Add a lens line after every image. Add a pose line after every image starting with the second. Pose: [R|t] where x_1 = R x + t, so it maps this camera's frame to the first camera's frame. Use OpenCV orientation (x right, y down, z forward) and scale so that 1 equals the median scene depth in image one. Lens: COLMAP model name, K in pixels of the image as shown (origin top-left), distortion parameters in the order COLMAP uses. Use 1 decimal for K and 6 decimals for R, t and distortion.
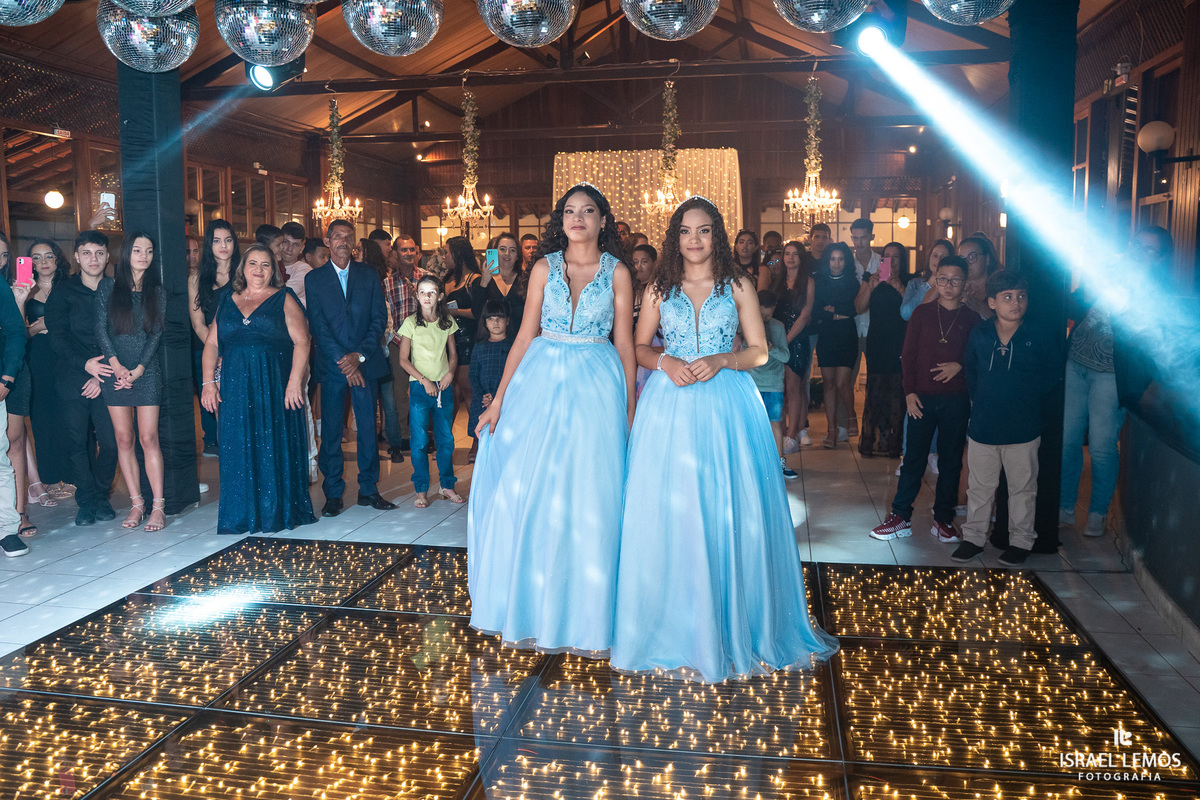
lens RADIAL K [[968.9, 0, 601.1], [0, 968.9, 401.9], [0, 0, 1]] dist [-0.113550, 0.082611]
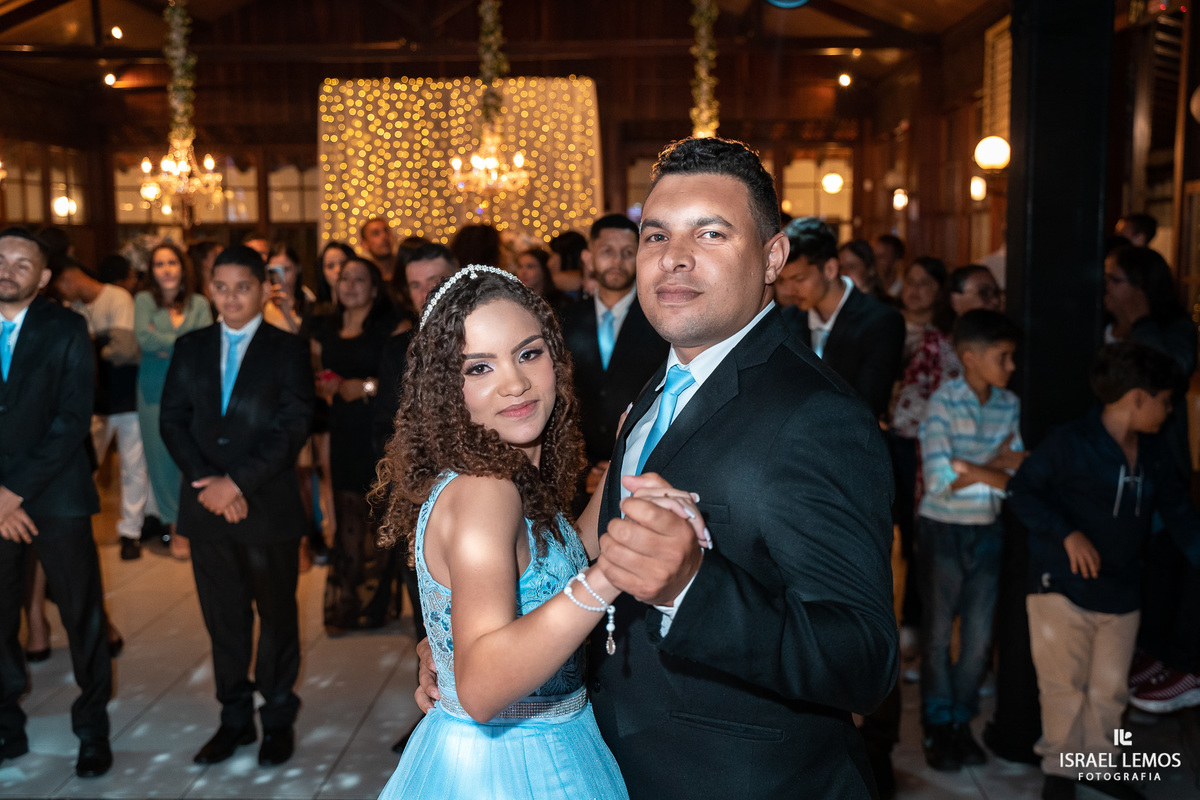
lens RADIAL K [[1378.2, 0, 600.0], [0, 1378.2, 400.0], [0, 0, 1]] dist [-0.011933, 0.143554]
pose [[0.990123, -0.015829, 0.139303, 0.026600], [0.017458, 0.999793, -0.010481, -0.105302], [-0.139108, 0.012809, 0.990194, 0.137450]]
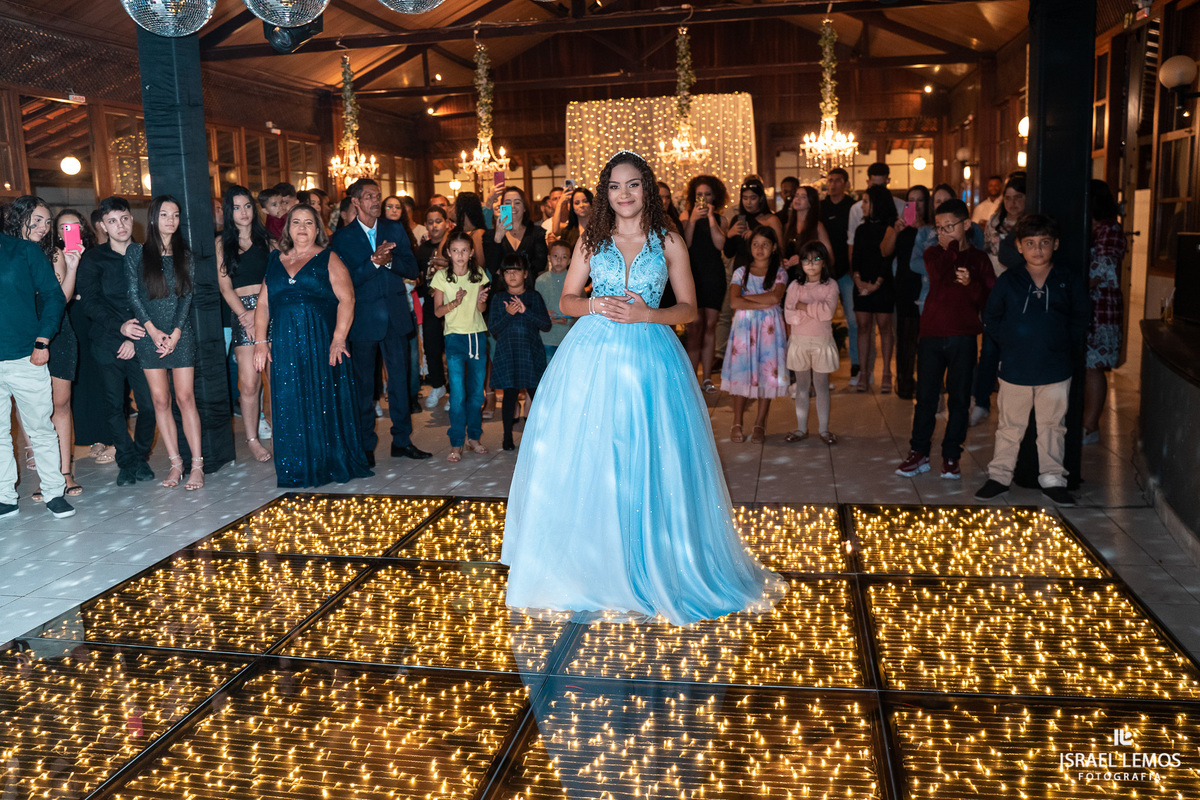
lens RADIAL K [[972.0, 0, 599.7], [0, 972.0, 398.7], [0, 0, 1]] dist [-0.116679, 0.086103]
pose [[0.999533, -0.024714, -0.017972, -0.016056], [0.025549, 0.998531, 0.047784, -0.000629], [0.016764, -0.048221, 0.998696, -0.028006]]
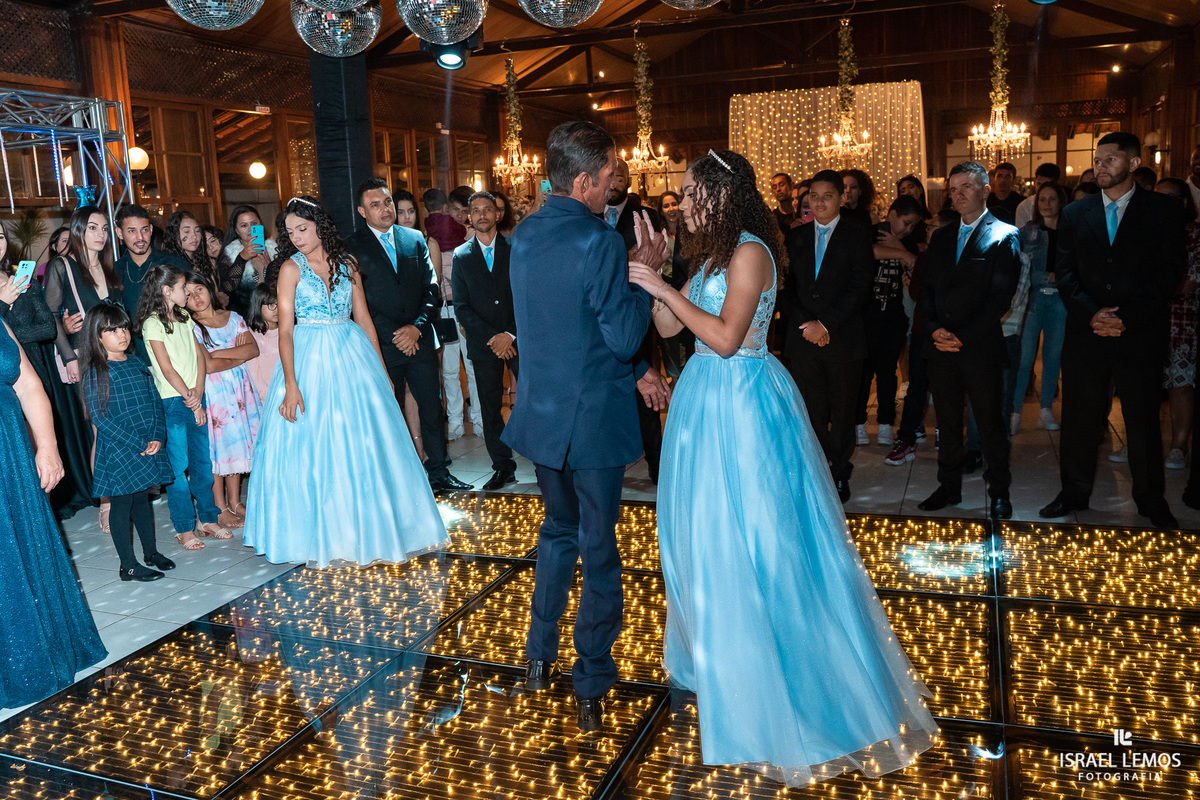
lens RADIAL K [[972.5, 0, 600.0], [0, 972.5, 400.0], [0, 0, 1]] dist [-0.118639, 0.091319]
pose [[0.982066, -0.007969, -0.188370, 0.016477], [0.019091, 0.998174, 0.057300, -0.024693], [0.187569, -0.059868, 0.980425, -0.038960]]
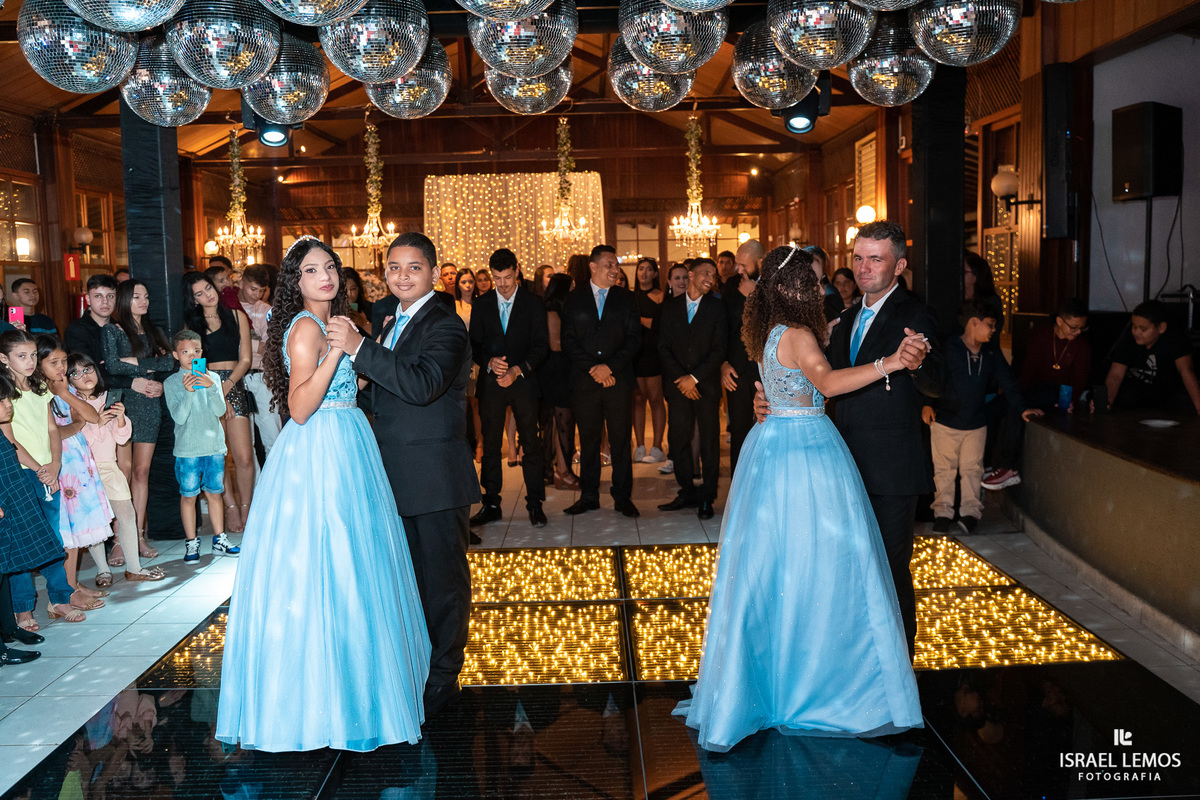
lens RADIAL K [[972.5, 0, 600.0], [0, 972.5, 400.0], [0, 0, 1]] dist [-0.118639, 0.091319]
pose [[0.981422, -0.037909, 0.188081, -0.276545], [0.040003, 0.999173, -0.007351, -0.014852], [-0.187647, 0.014738, 0.982126, -0.198567]]
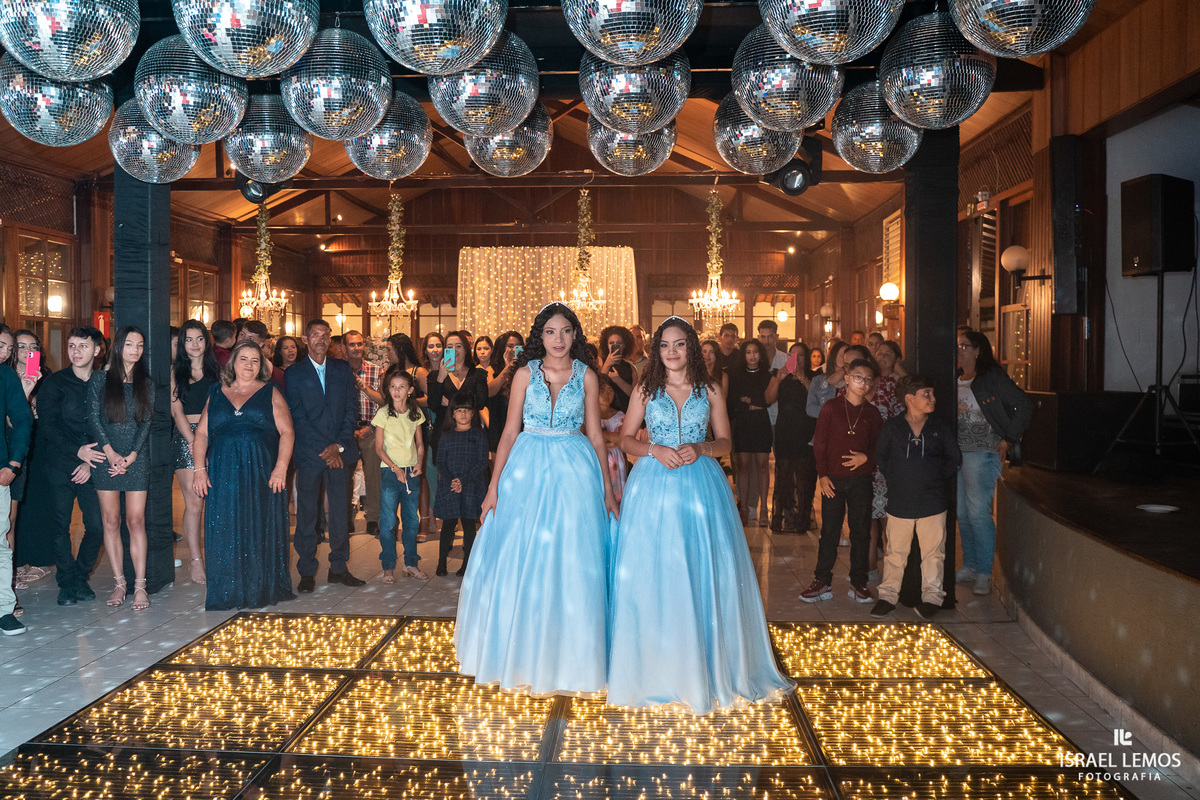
lens RADIAL K [[972.0, 0, 599.7], [0, 972.0, 398.7], [0, 0, 1]] dist [-0.116679, 0.086103]
pose [[0.991272, 0.004391, 0.131762, -0.145374], [0.007501, 0.995947, -0.089624, 0.001369], [-0.131622, 0.089830, 0.987221, -0.178134]]
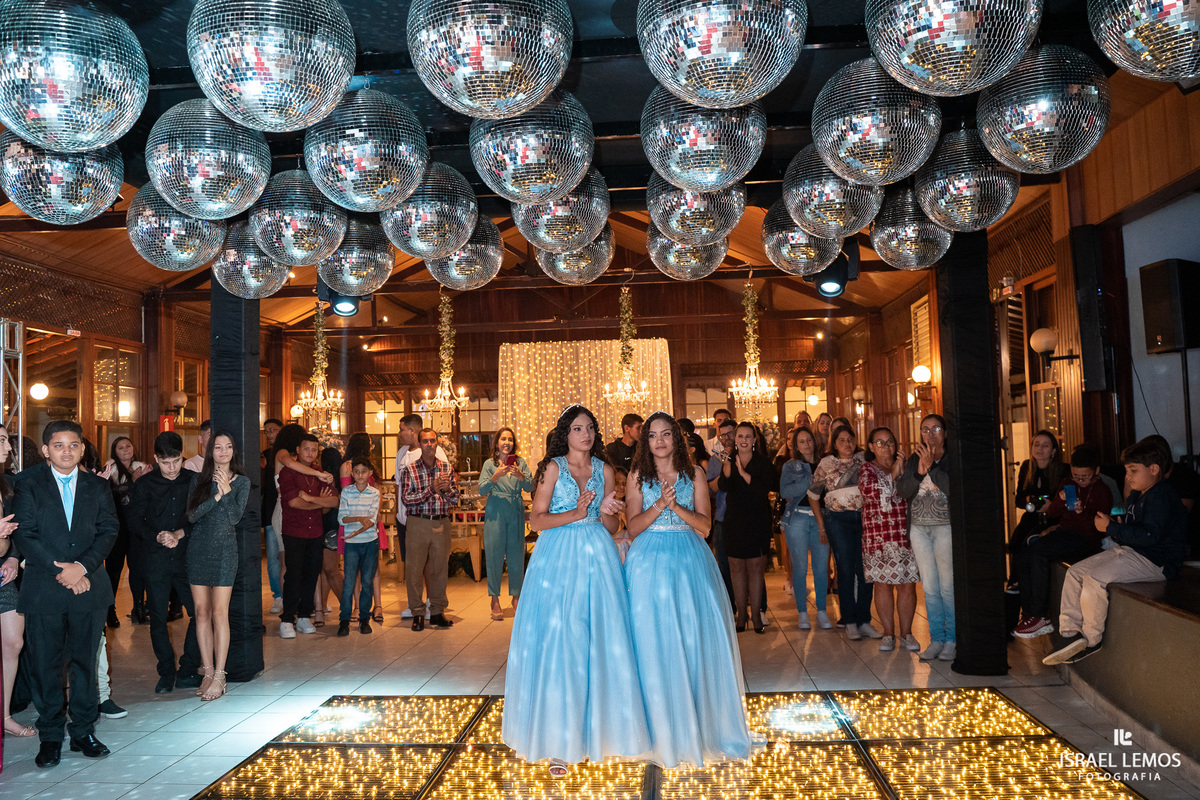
lens RADIAL K [[972.5, 0, 600.0], [0, 972.5, 400.0], [0, 0, 1]] dist [-0.118639, 0.091319]
pose [[0.994078, -0.014483, 0.107703, -0.224685], [0.033740, 0.983235, -0.179196, 0.011760], [-0.103301, 0.181769, 0.977900, -0.284278]]
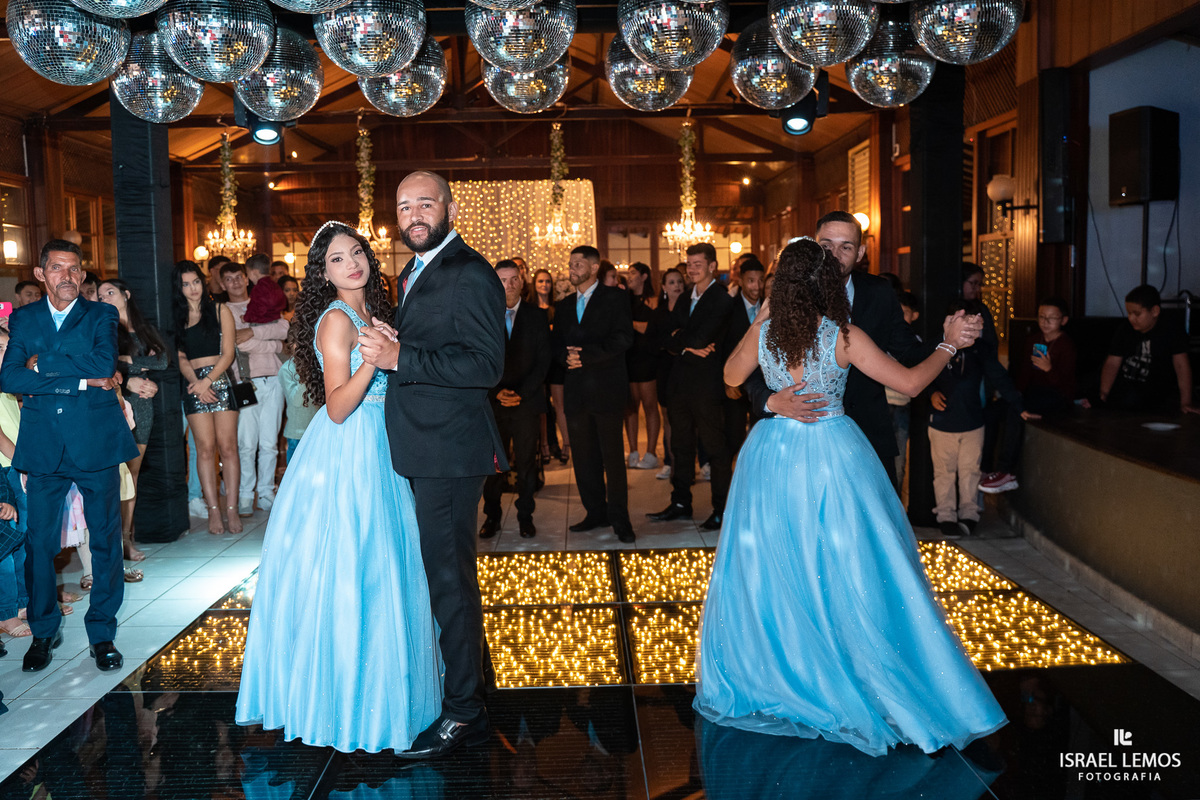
lens RADIAL K [[972.0, 0, 599.7], [0, 972.0, 398.7], [0, 0, 1]] dist [-0.116679, 0.086103]
pose [[0.979452, -0.031609, 0.199185, -0.283039], [0.036383, 0.999131, -0.020352, -0.000748], [-0.198369, 0.027181, 0.979750, -0.177536]]
